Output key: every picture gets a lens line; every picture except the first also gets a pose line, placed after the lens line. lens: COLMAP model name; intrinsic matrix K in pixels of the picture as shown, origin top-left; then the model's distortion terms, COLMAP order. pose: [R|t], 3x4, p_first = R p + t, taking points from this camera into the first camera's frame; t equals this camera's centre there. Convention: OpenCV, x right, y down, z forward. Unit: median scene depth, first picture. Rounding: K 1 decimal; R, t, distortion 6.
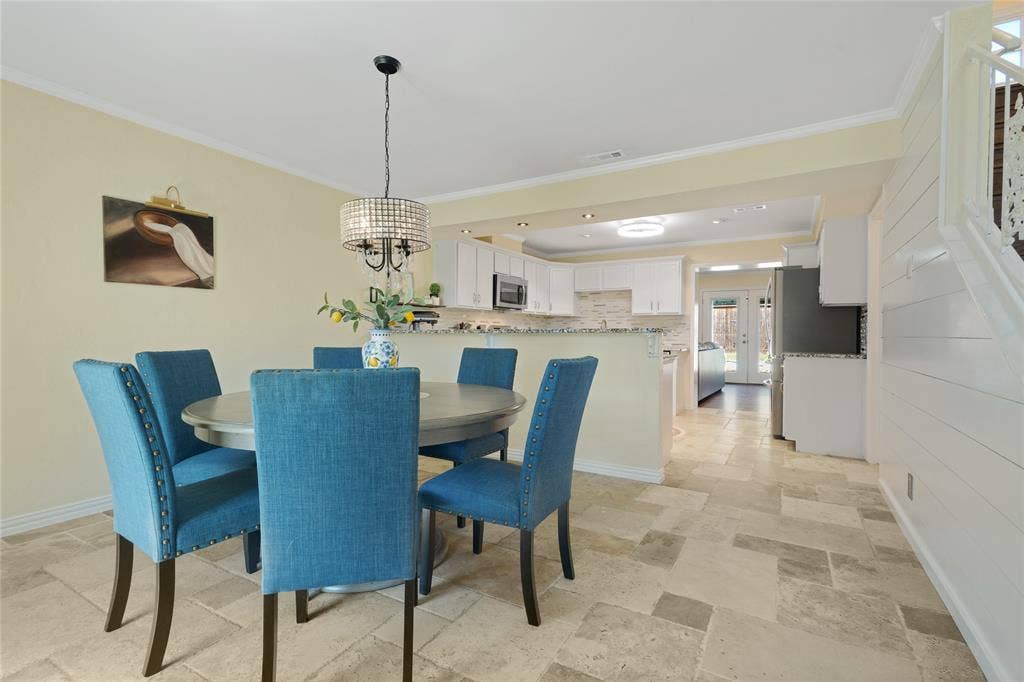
lens RADIAL K [[466.4, 0, 519.7], [0, 466.4, 347.9], [0, 0, 1]] dist [0.005286, -0.000409]
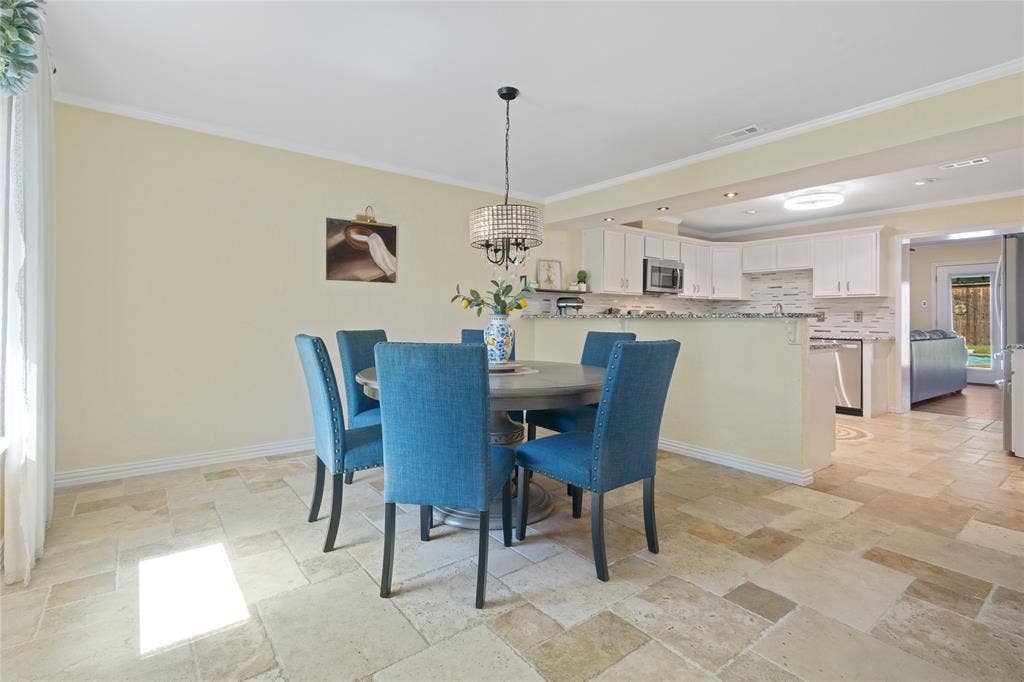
lens RADIAL K [[481.7, 0, 514.2], [0, 481.7, 319.5], [0, 0, 1]] dist [-0.000551, -0.000194]
pose [[0.924497, 0.003107, -0.381177, 0.187775], [-0.014321, 0.999544, -0.026587, 0.005154], [0.380921, 0.030038, 0.924120, -0.107557]]
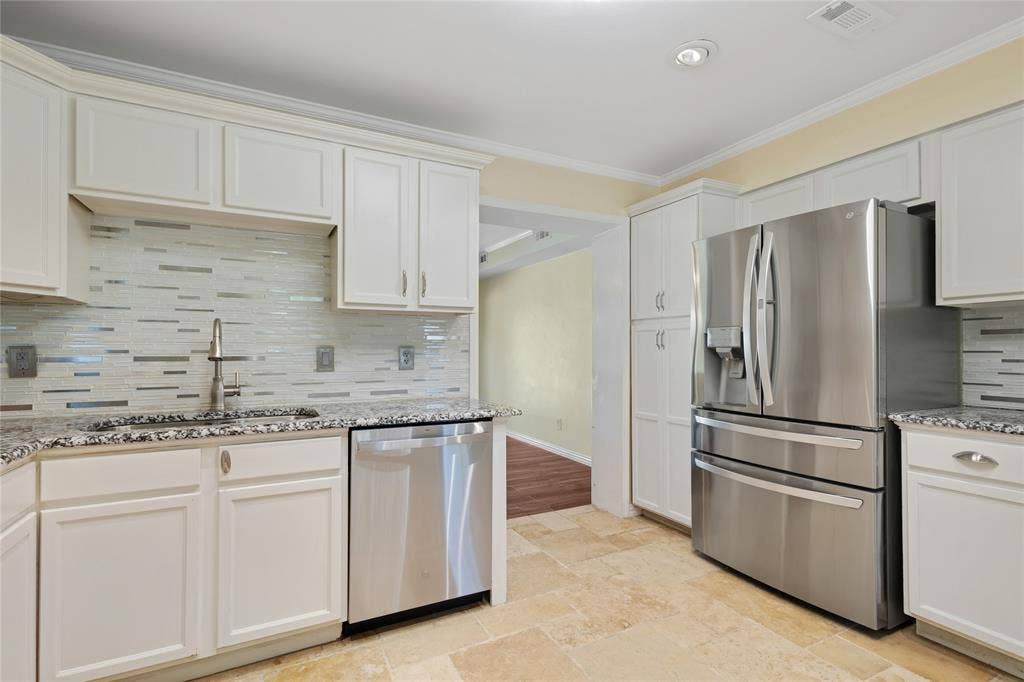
lens RADIAL K [[476.0, 0, 513.9], [0, 476.0, 343.6], [0, 0, 1]] dist [-0.000205, -0.000059]
pose [[0.534037, 0.010349, 0.845398, 0.089247], [0.024569, 0.999313, -0.027753, -0.095028], [-0.845104, 0.035591, 0.533416, 2.031213]]
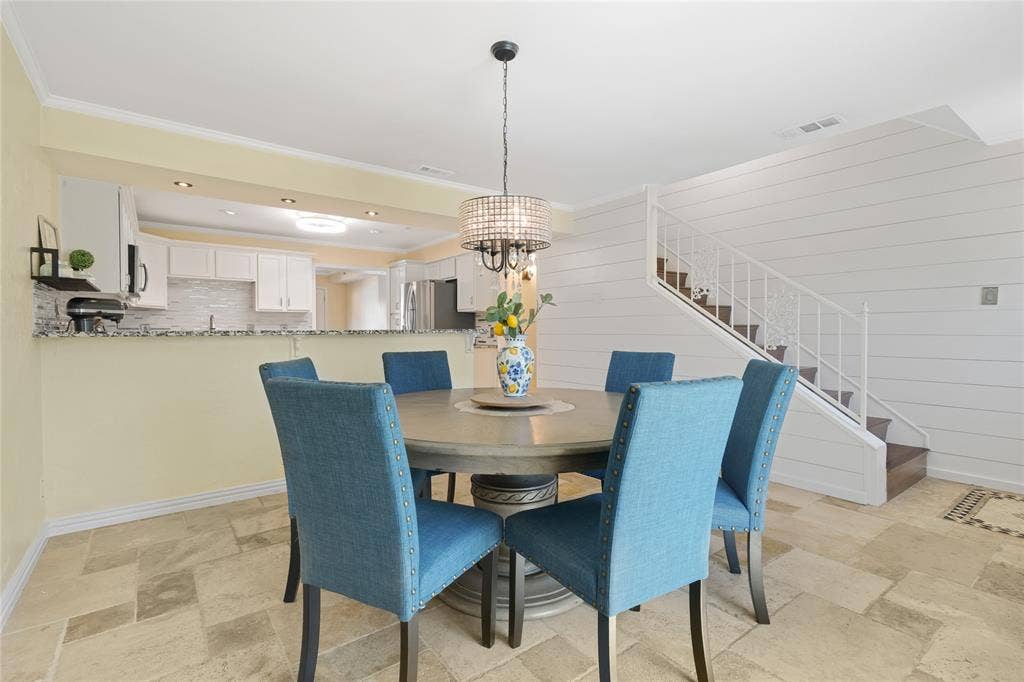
lens RADIAL K [[468.3, 0, 512.0], [0, 468.3, 341.0], [0, 0, 1]] dist [-0.030864, 0.000204]
pose [[0.392721, -0.026554, 0.919274, -1.050020], [0.028975, 0.999444, 0.016491, -0.039865], [-0.919201, 0.020160, 0.393272, 0.590411]]
